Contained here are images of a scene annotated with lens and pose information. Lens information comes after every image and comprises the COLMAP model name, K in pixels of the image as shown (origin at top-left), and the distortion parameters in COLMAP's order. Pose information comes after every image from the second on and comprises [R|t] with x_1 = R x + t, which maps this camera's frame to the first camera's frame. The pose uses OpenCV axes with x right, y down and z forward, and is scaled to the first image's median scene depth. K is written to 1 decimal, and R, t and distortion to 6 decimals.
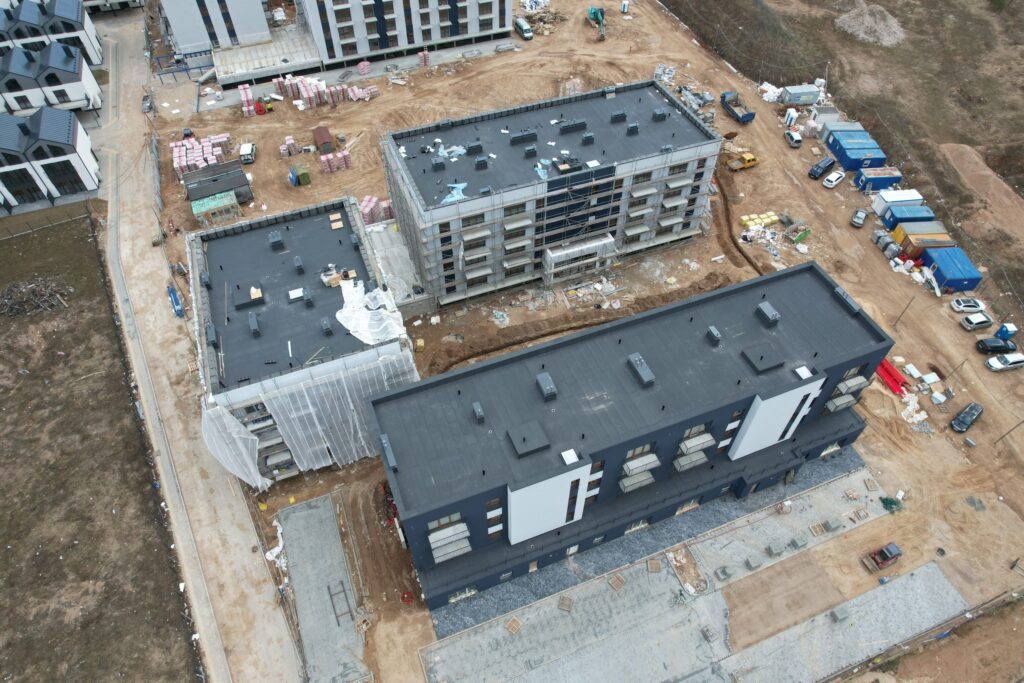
lens RADIAL K [[633.8, 0, 510.7], [0, 633.8, 347.5], [0, 0, 1]] dist [-0.032564, 0.022231]
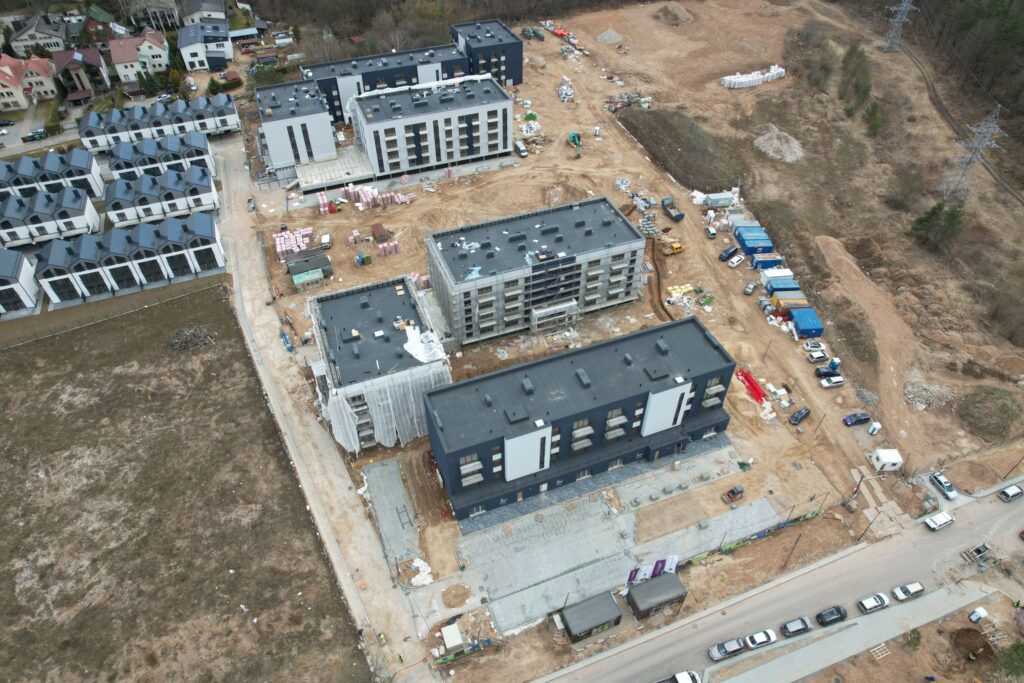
lens RADIAL K [[633.8, 0, 512.8], [0, 633.8, 346.2], [0, 0, 1]] dist [-0.032564, 0.022231]
pose [[0.999985, 0.004406, -0.003121, 0.015452], [-0.004697, 0.994936, -0.100402, 0.092121], [0.002663, 0.100415, 0.994942, -0.531646]]
